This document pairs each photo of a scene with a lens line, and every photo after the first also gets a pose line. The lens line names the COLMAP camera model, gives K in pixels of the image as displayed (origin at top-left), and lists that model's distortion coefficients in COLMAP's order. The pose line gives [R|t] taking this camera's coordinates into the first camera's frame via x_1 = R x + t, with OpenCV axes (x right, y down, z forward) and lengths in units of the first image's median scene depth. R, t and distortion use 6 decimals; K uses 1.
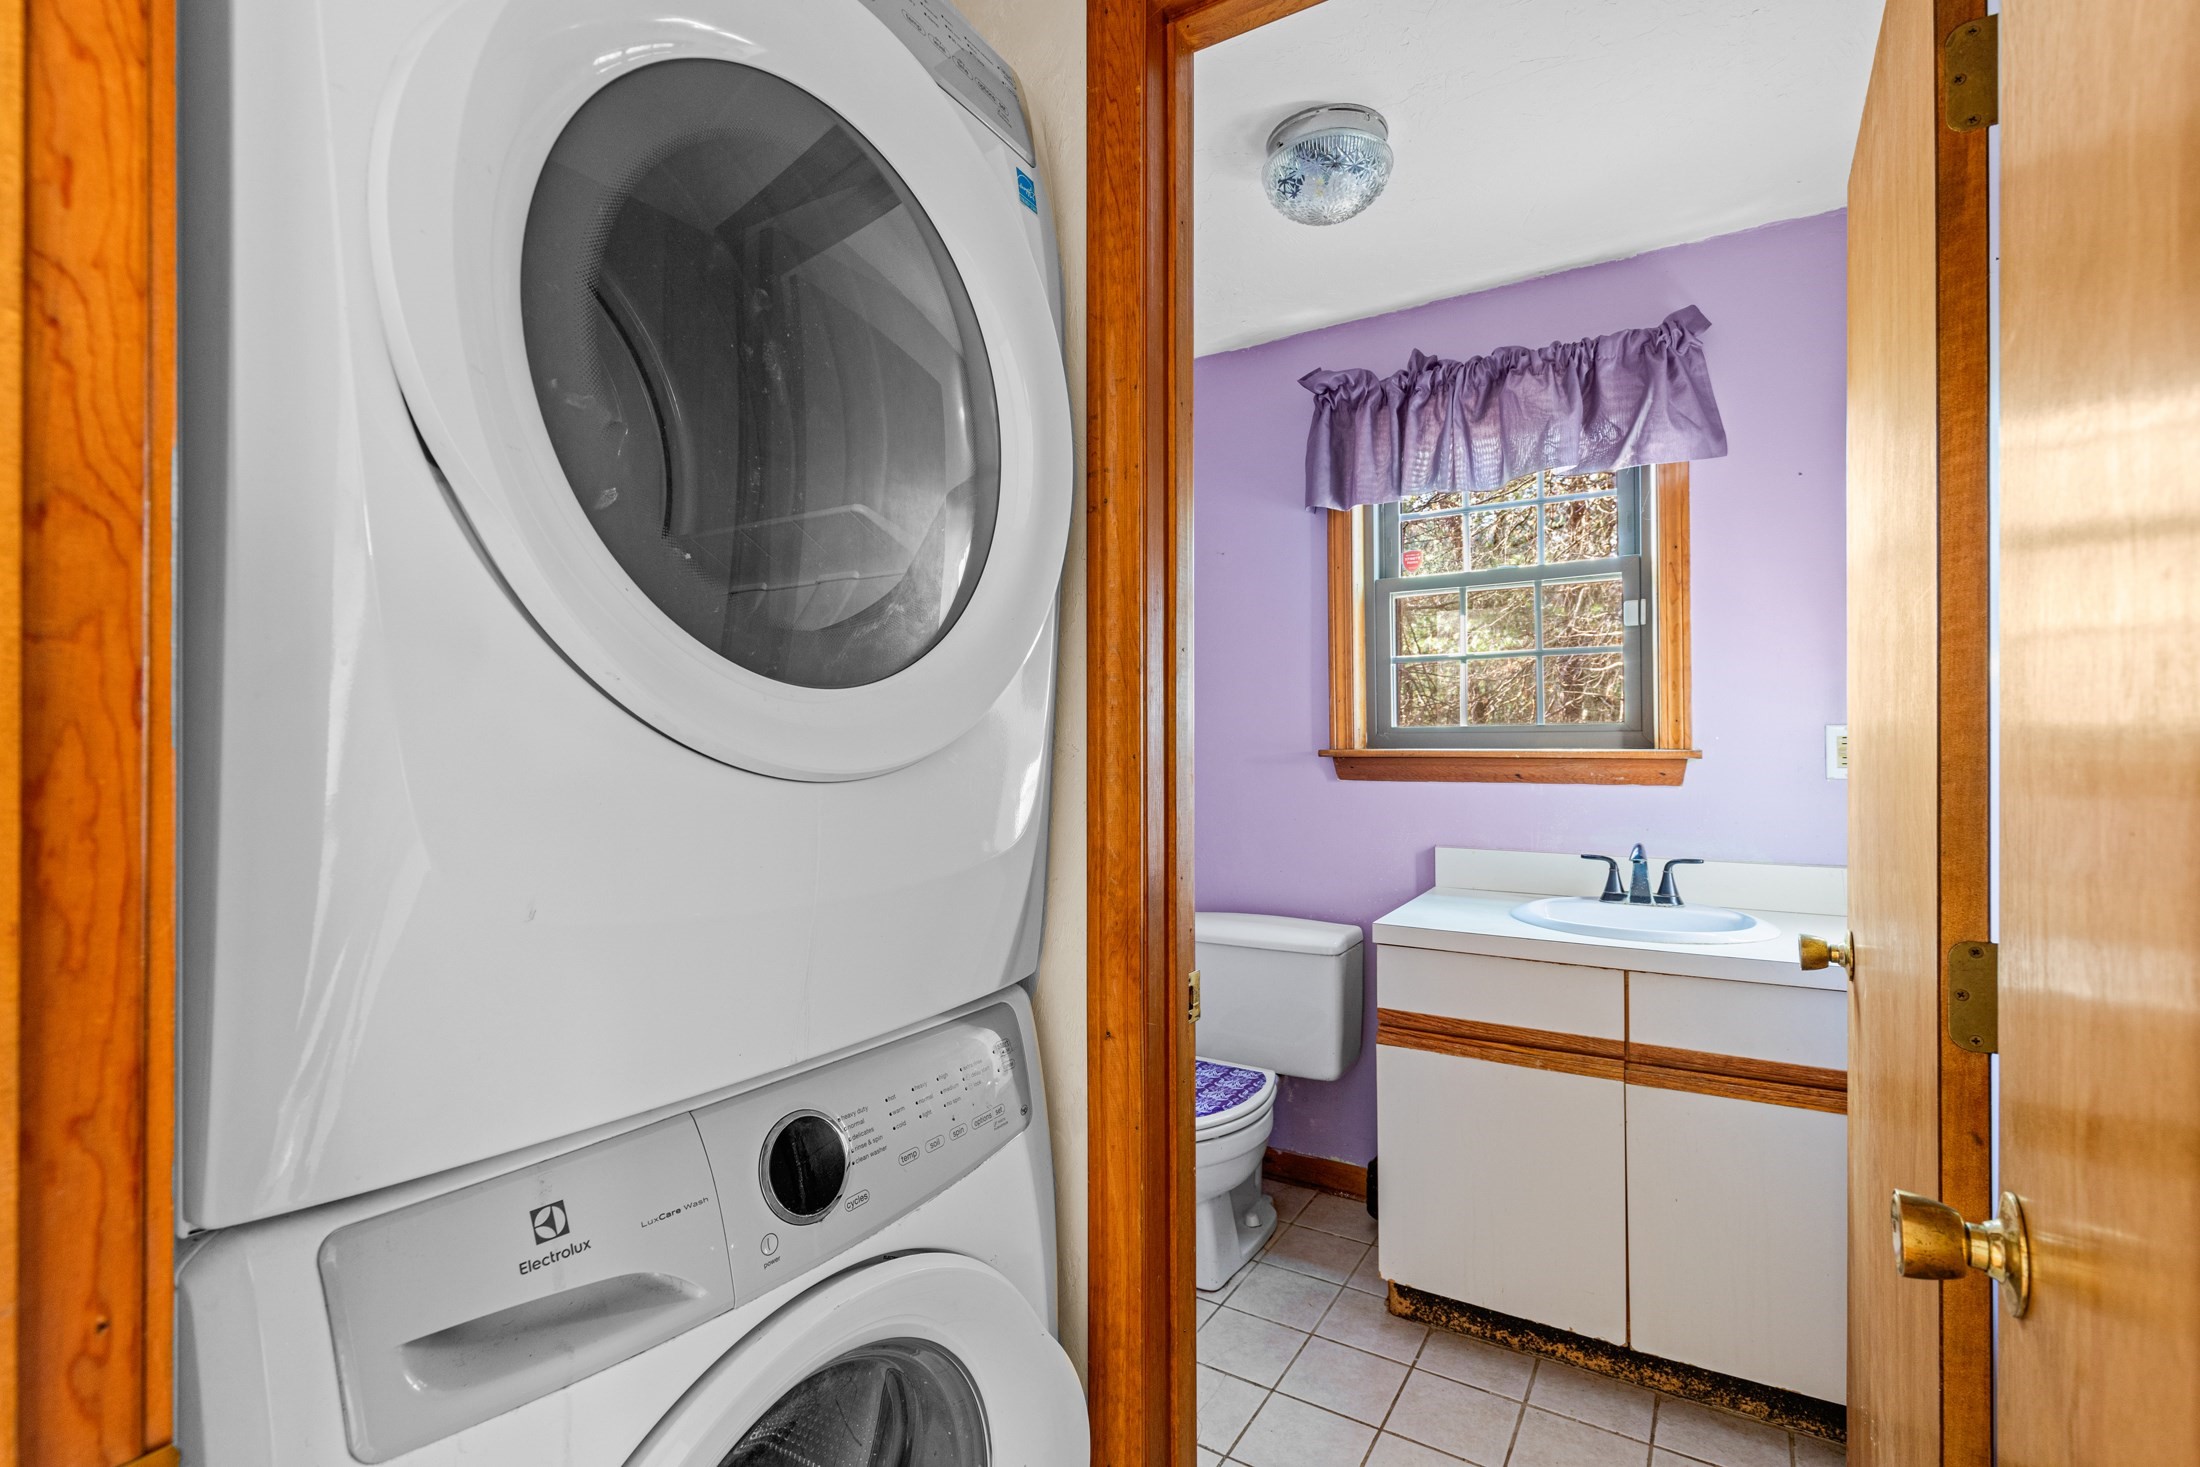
lens RADIAL K [[999.3, 0, 1106.1], [0, 999.3, 738.5], [0, 0, 1]] dist [0.002013, -0.000132]
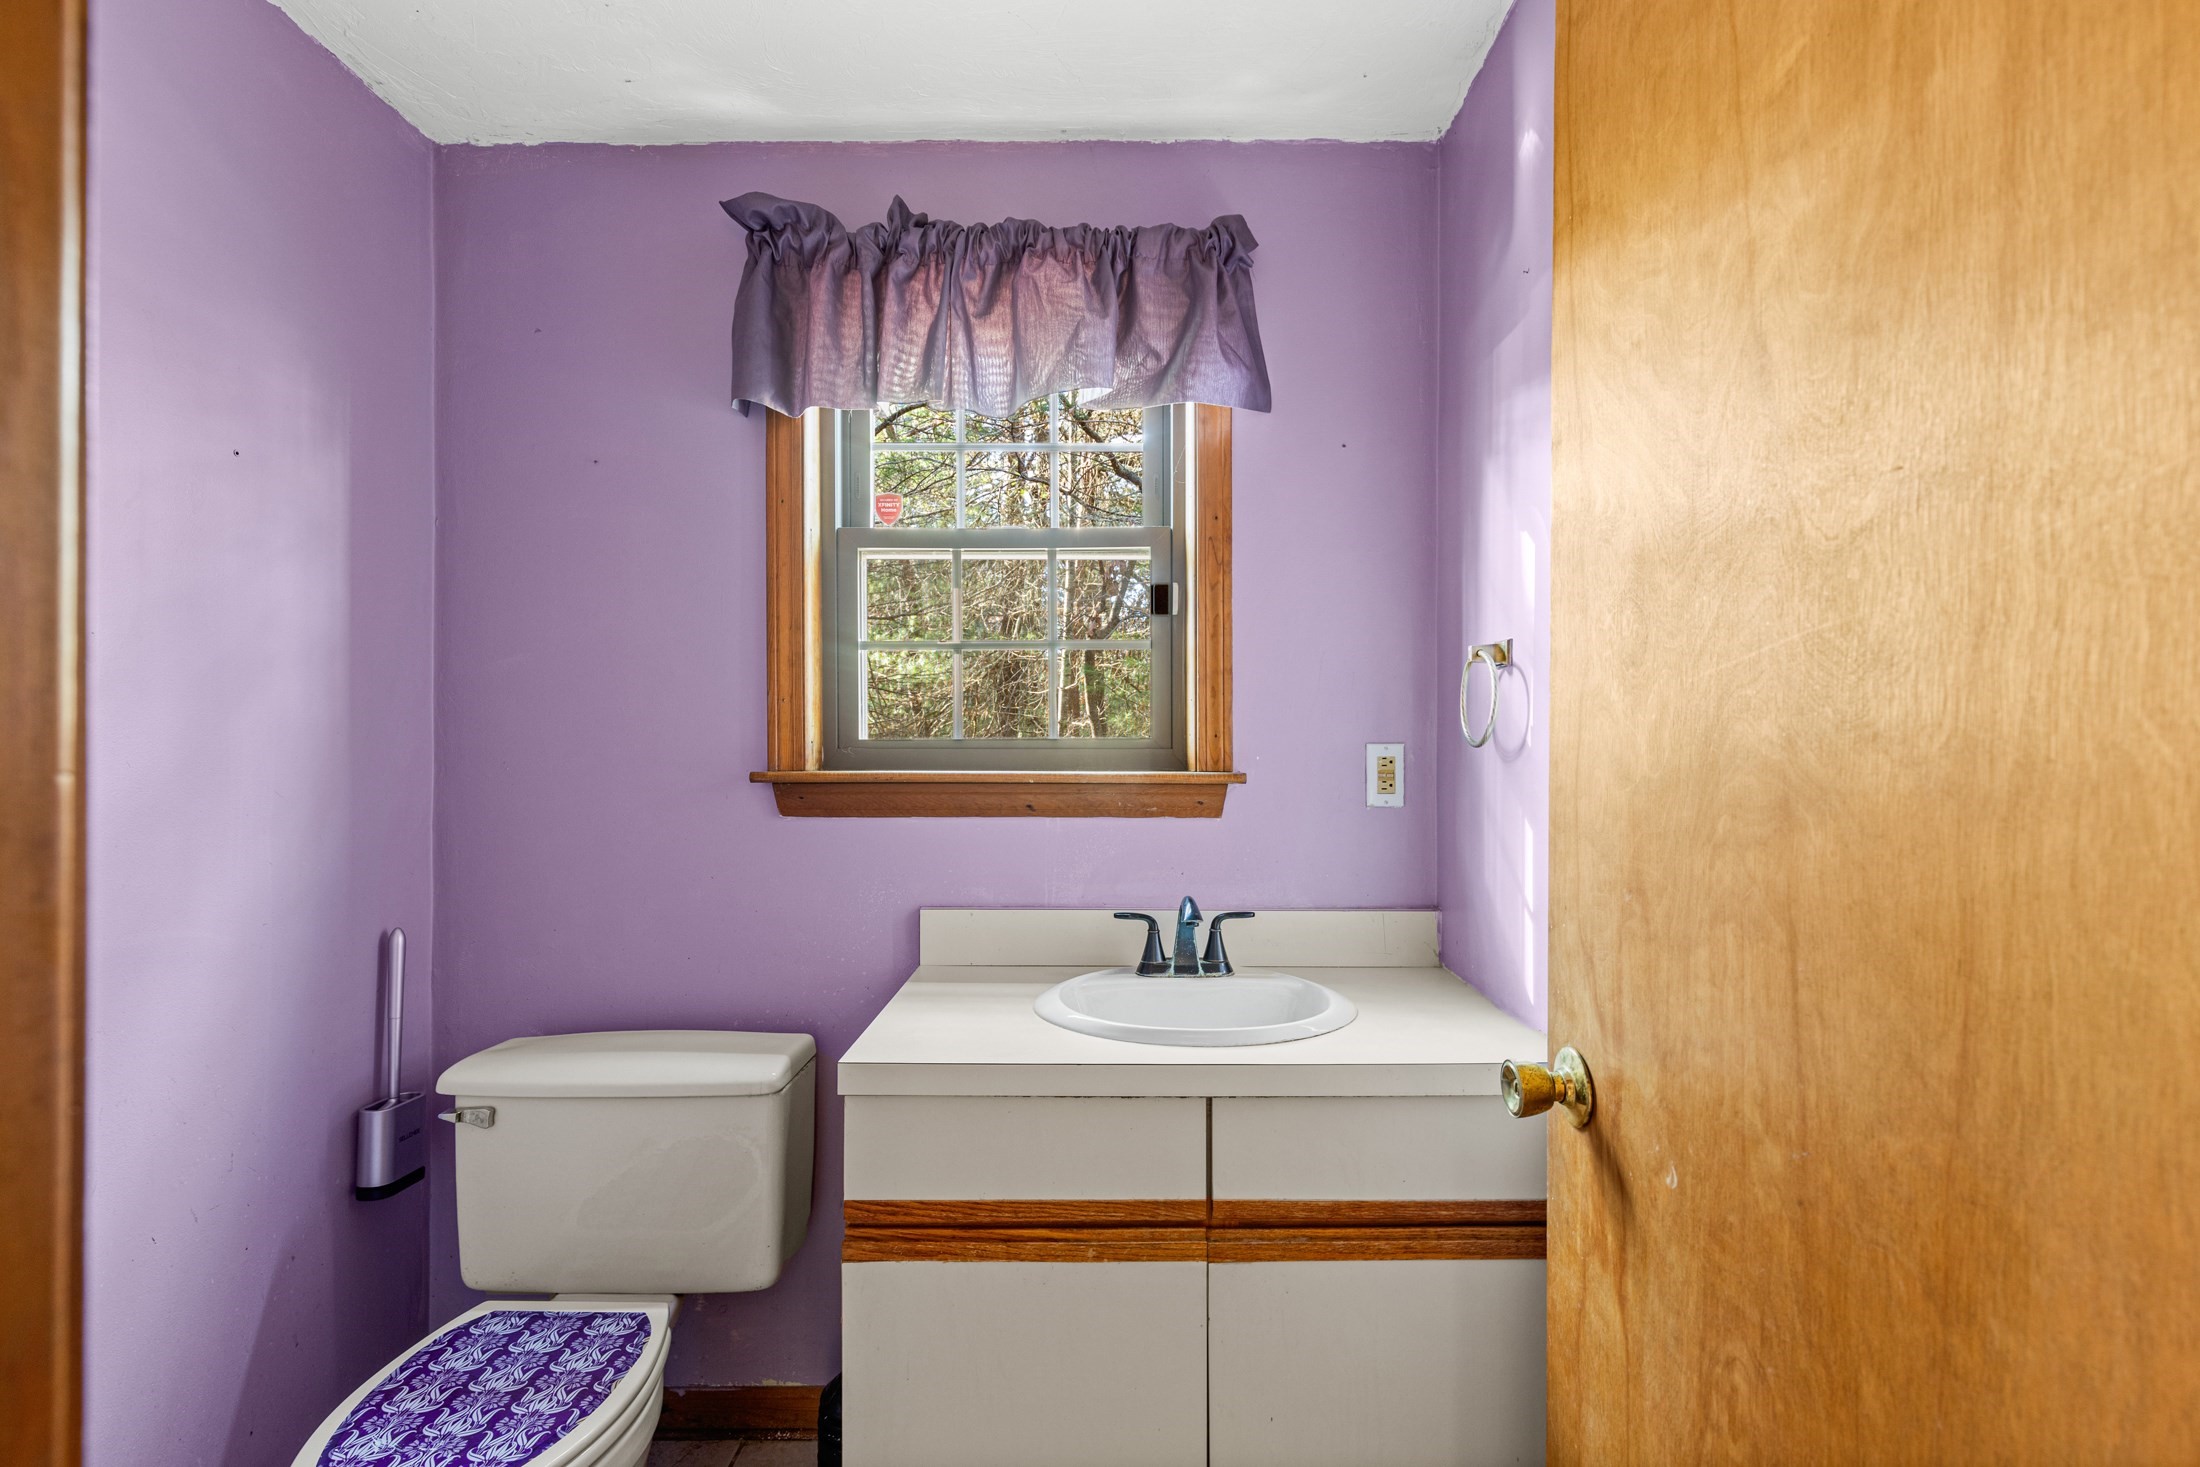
lens RADIAL K [[1010.6, 0, 1110.7], [0, 1010.6, 757.7], [0, 0, 1]] dist [0.006267, -0.001033]
pose [[0.854801, 0.007139, 0.518906, 0.079112], [-0.007173, 0.999972, -0.001940, 0.001689], [-0.518906, -0.002064, 0.854829, 0.346470]]
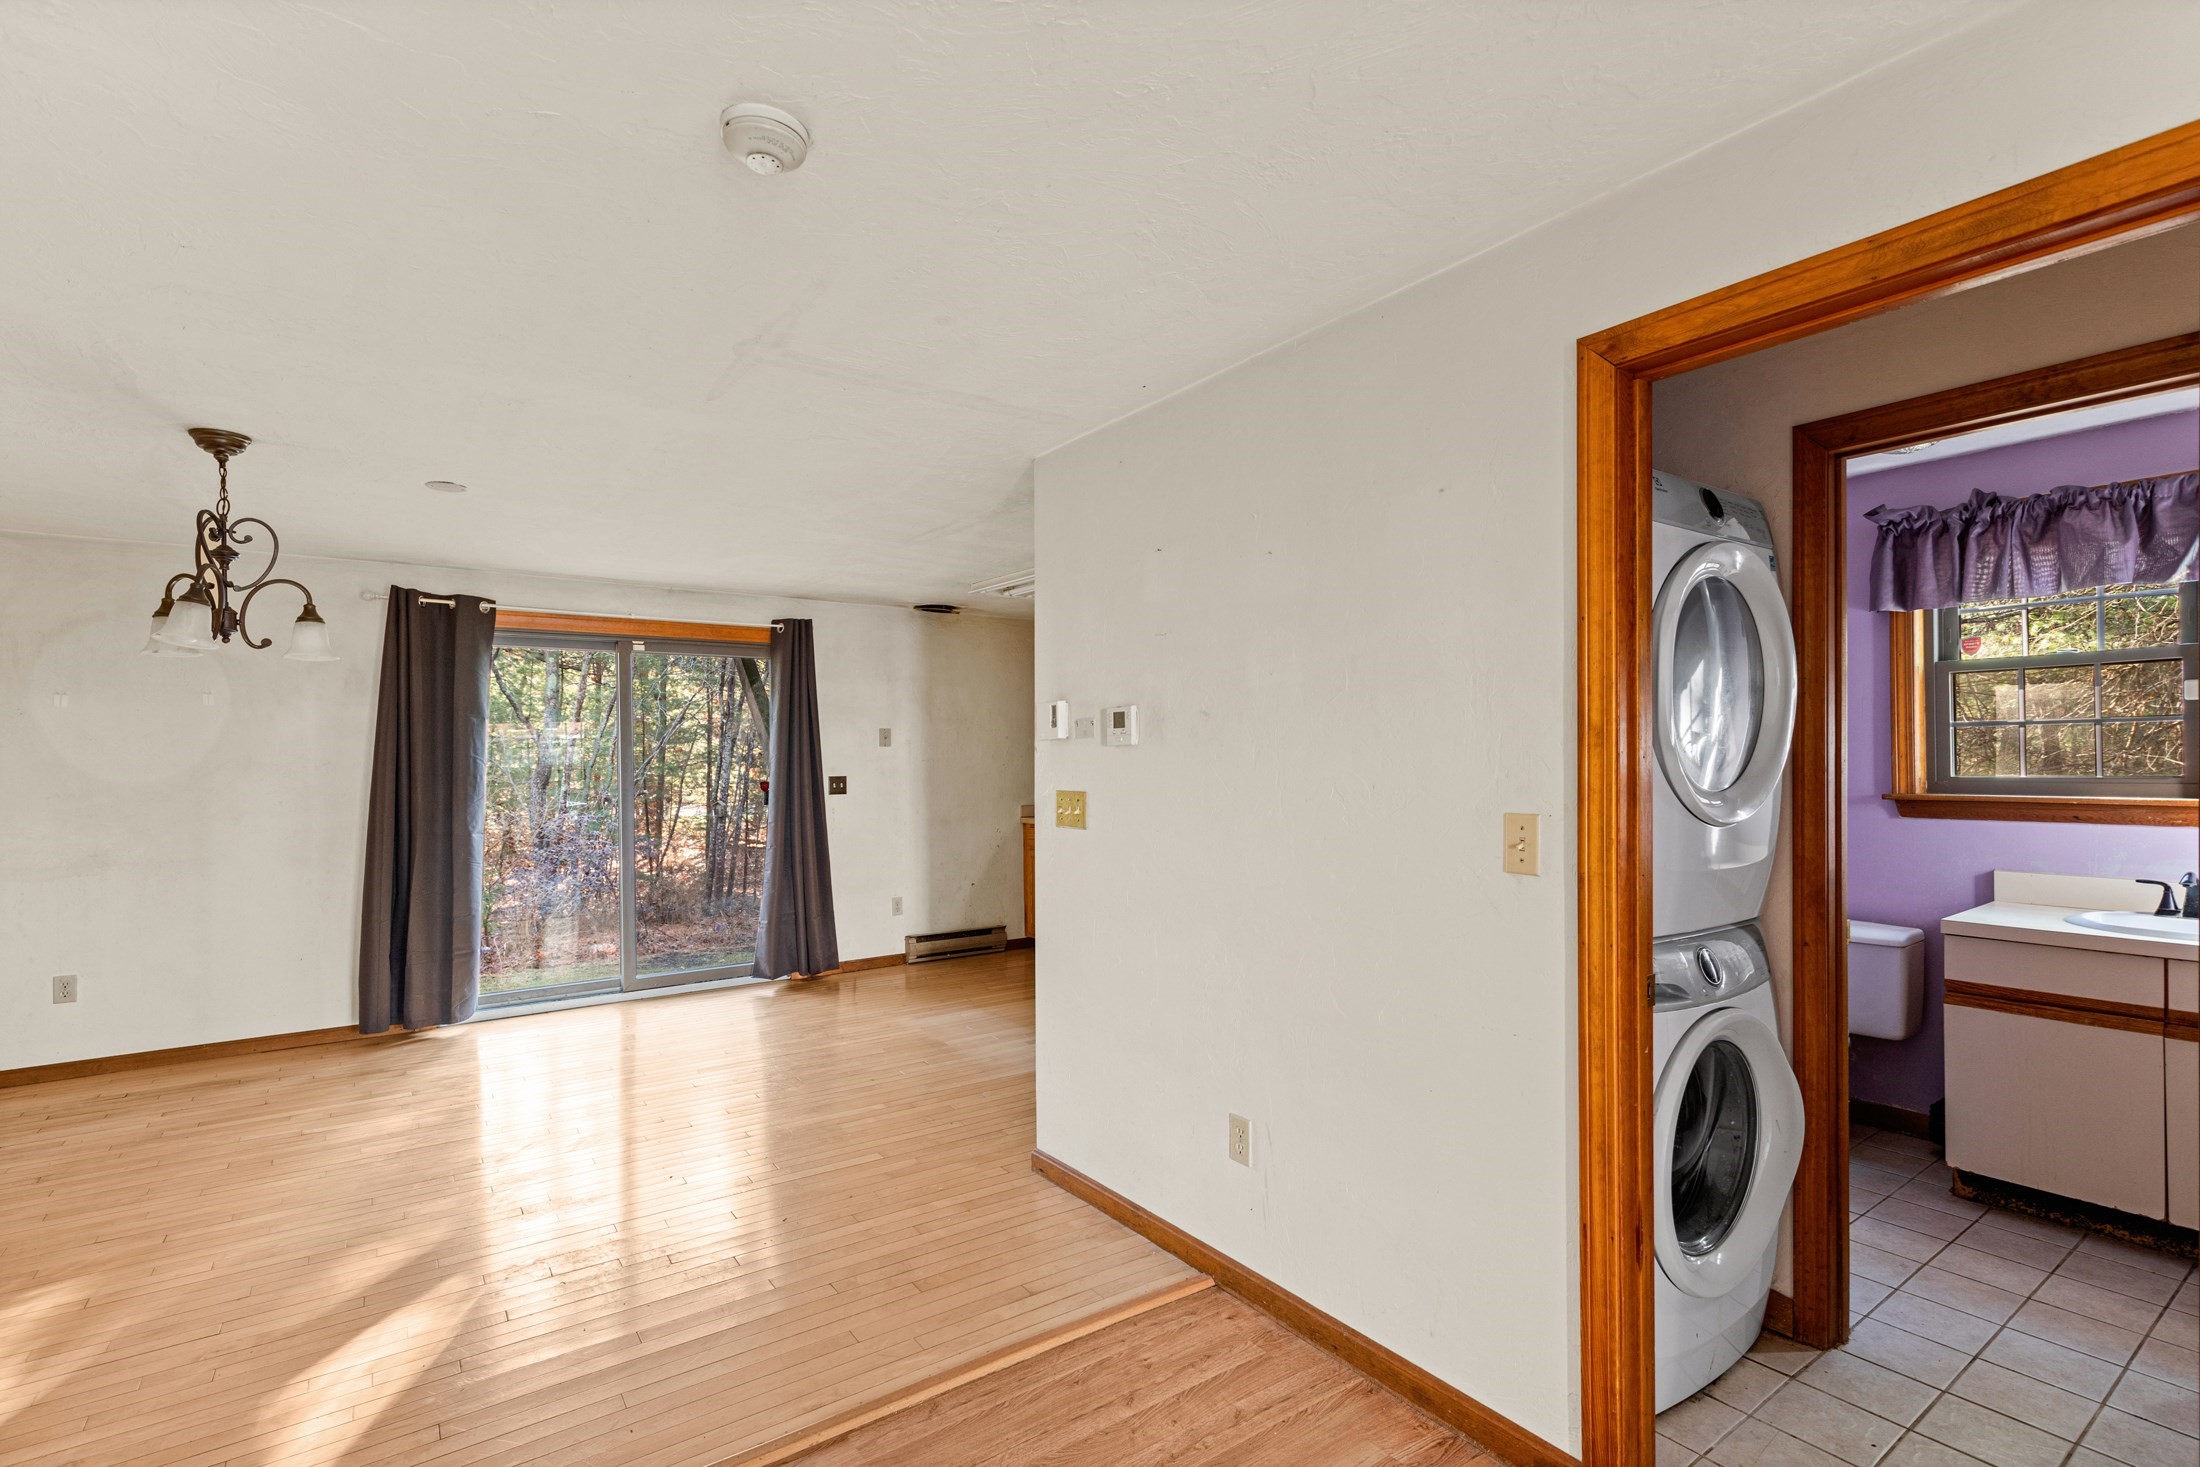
lens RADIAL K [[1010.6, 0, 1110.7], [0, 1010.6, 757.7], [0, 0, 1]] dist [0.006267, -0.001033]
pose [[0.924346, -0.001366, -0.381554, -0.248493], [0.003885, 0.999975, 0.005833, -0.054391], [0.381536, -0.006874, 0.924328, -0.714403]]
